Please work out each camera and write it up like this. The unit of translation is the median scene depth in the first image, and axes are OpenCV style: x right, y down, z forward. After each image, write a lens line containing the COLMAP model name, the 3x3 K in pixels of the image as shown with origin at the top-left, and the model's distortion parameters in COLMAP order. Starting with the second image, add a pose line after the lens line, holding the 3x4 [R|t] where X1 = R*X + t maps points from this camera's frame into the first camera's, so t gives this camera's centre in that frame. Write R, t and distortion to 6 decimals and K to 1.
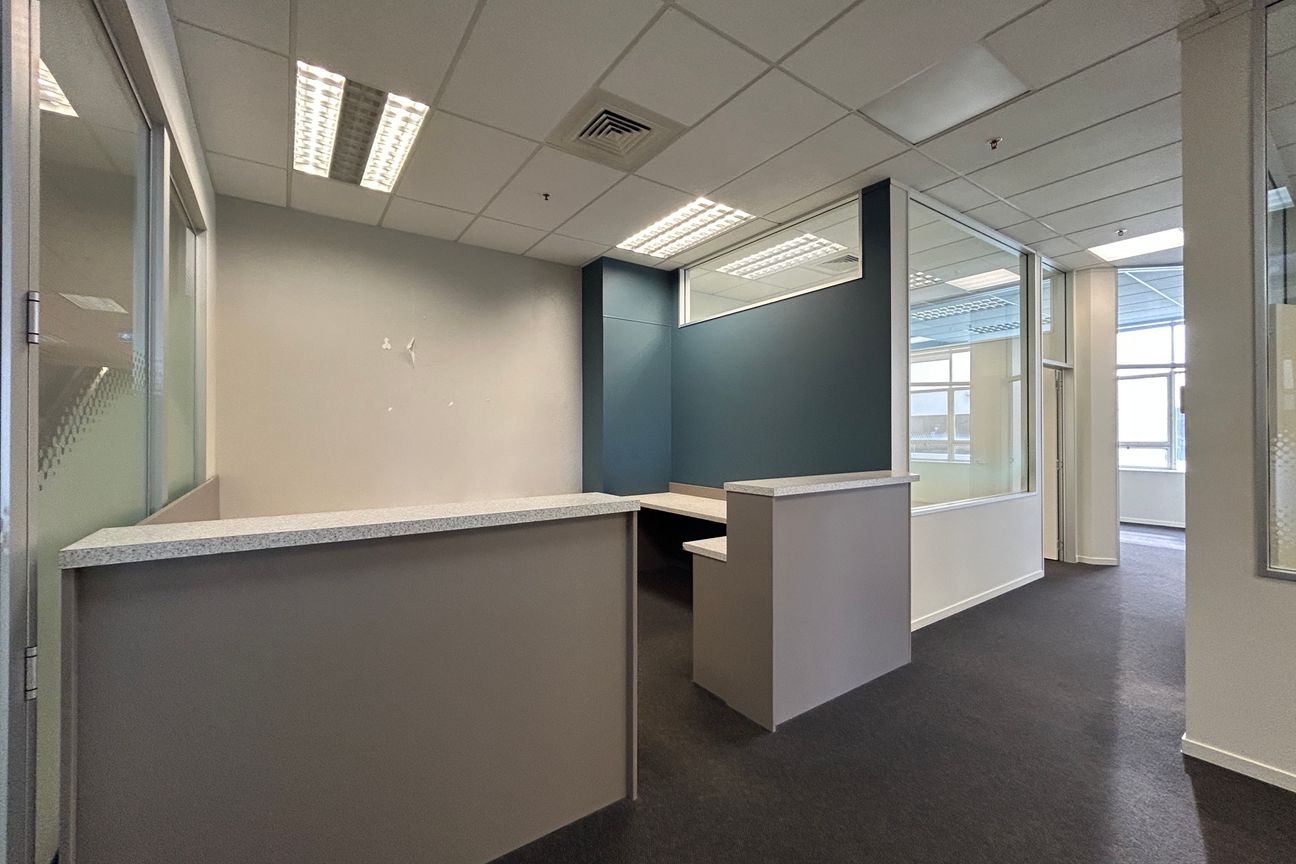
lens RADIAL K [[520.6, 0, 657.4], [0, 520.6, 427.0], [0, 0, 1]] dist [-0.003056, -0.000133]
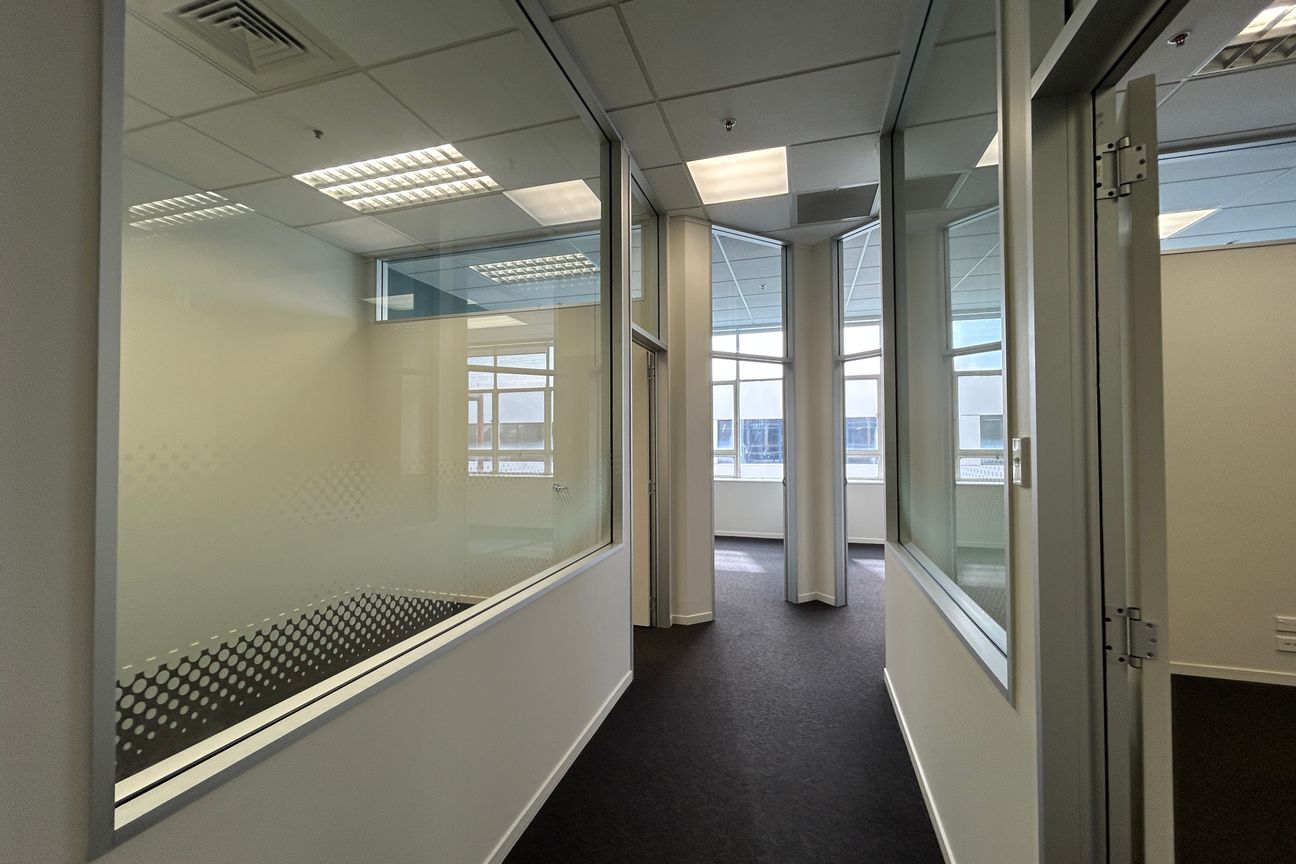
lens RADIAL K [[520.6, 0, 642.7], [0, 520.6, 431.1], [0, 0, 1]] dist [-0.003056, -0.000133]
pose [[0.797859, 0.005182, 0.602822, 0.349753], [0.002806, 0.999920, -0.012310, 0.001760], [-0.602838, 0.011514, 0.797781, 0.458206]]
